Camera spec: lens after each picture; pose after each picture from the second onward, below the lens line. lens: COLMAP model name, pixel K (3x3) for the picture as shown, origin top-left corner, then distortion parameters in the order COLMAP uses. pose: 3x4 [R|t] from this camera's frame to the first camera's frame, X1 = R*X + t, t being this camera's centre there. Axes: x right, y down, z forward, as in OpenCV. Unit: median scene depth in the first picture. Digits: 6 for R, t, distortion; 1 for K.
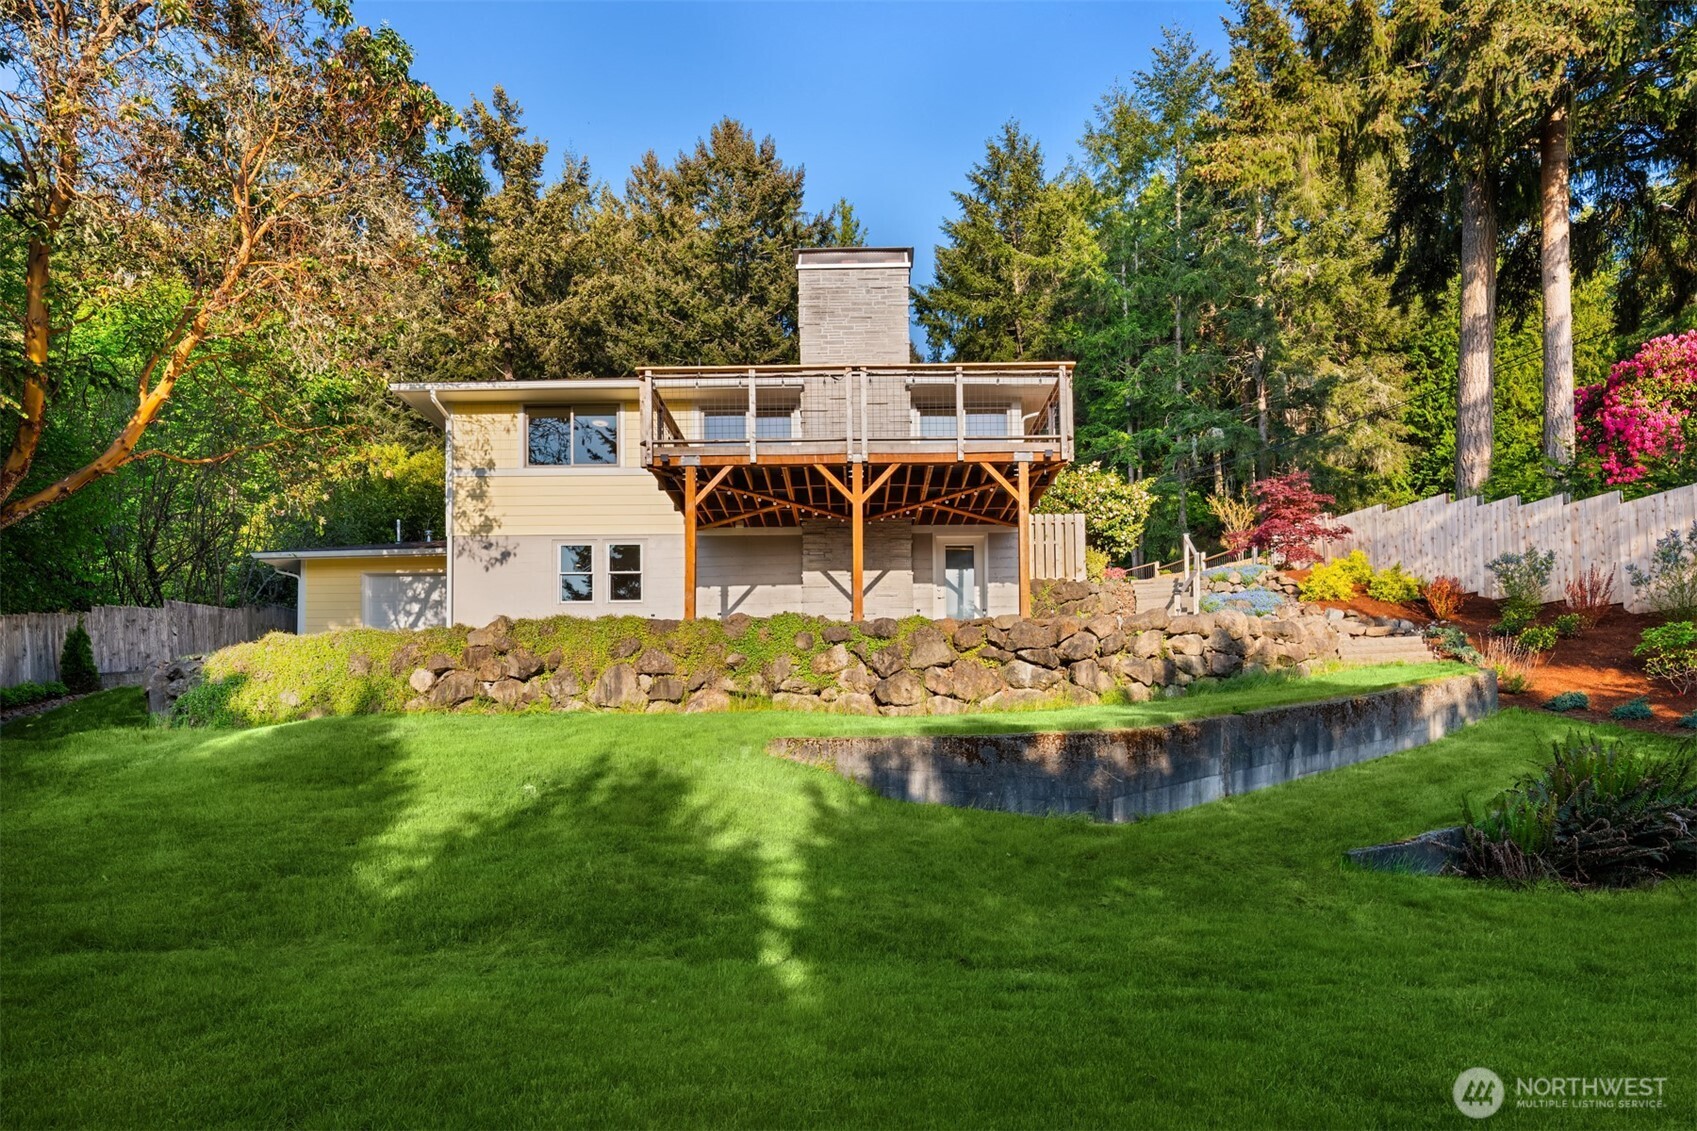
lens RADIAL K [[911.4, 0, 858.0], [0, 911.4, 622.8], [0, 0, 1]] dist [-0.017147, -0.005336]
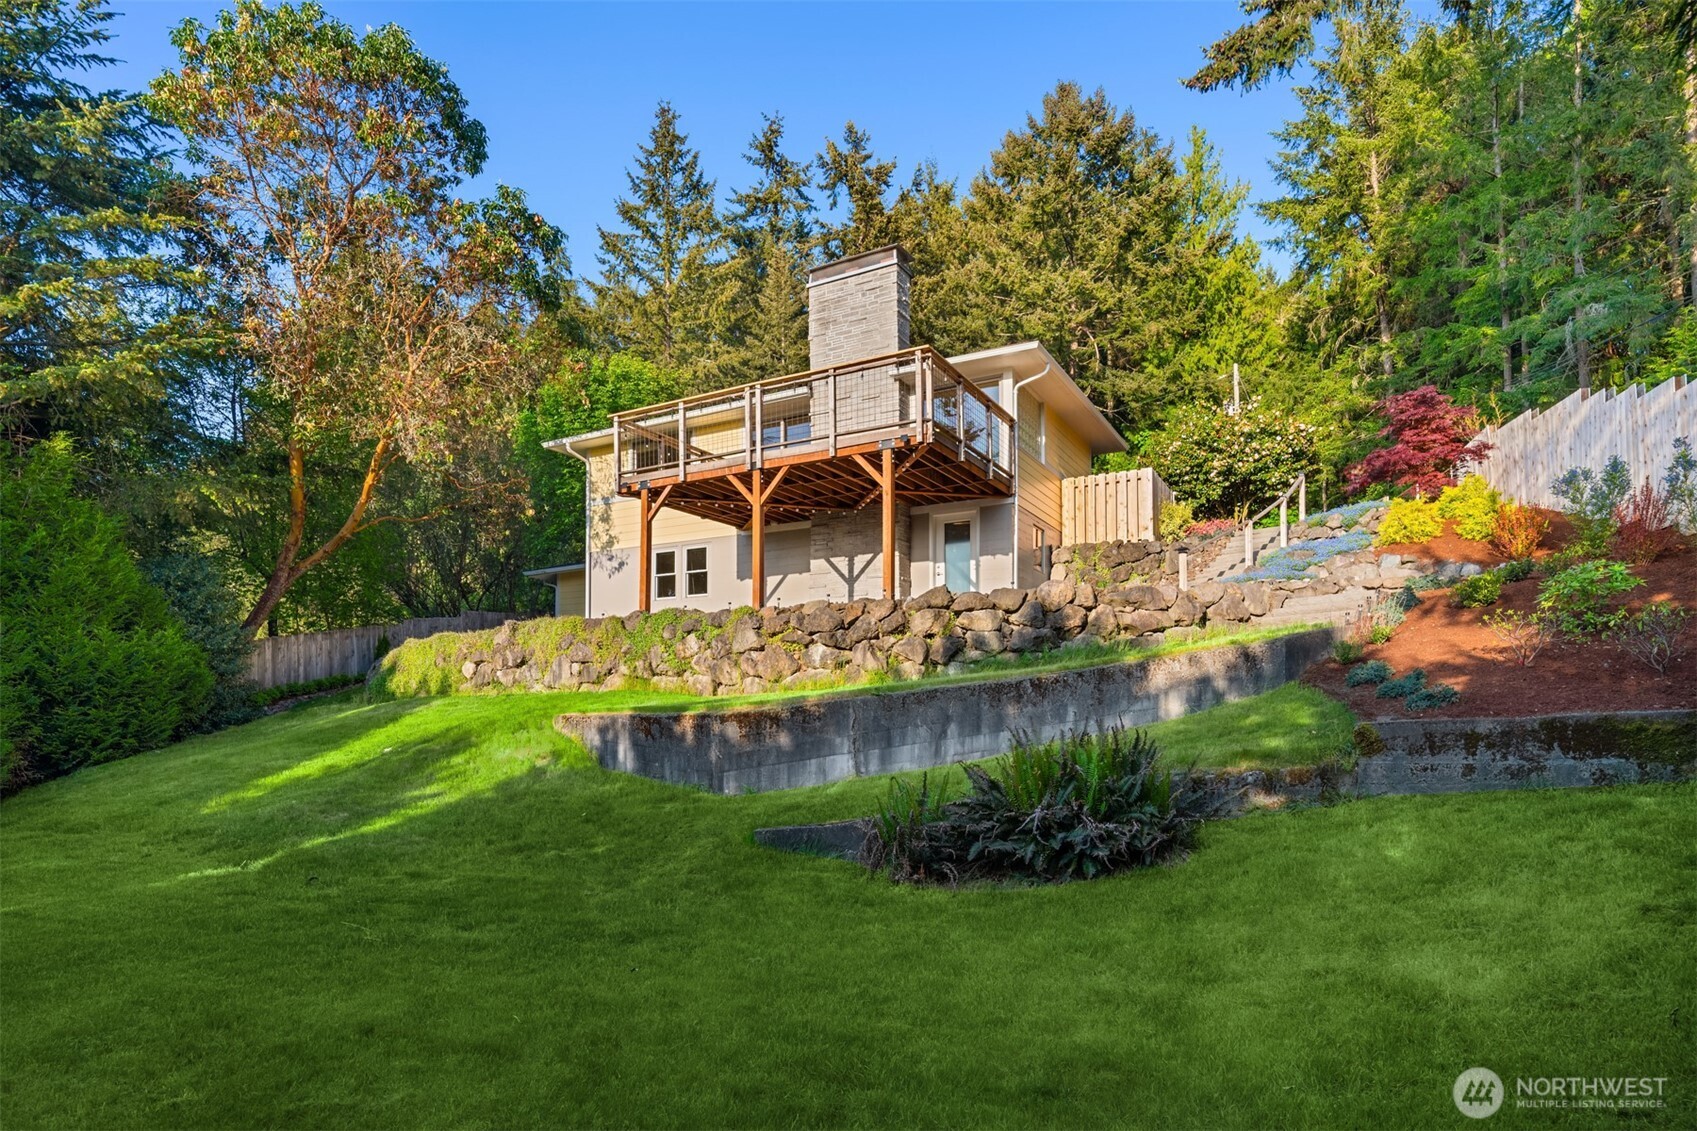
lens RADIAL K [[911.4, 0, 836.4], [0, 911.4, 571.8], [0, 0, 1]] dist [-0.017147, -0.005336]
pose [[0.869683, -0.071191, -0.488451, 0.497434], [0.062637, 0.997462, -0.033854, -0.002821], [0.489621, -0.001153, 0.871935, 0.045617]]
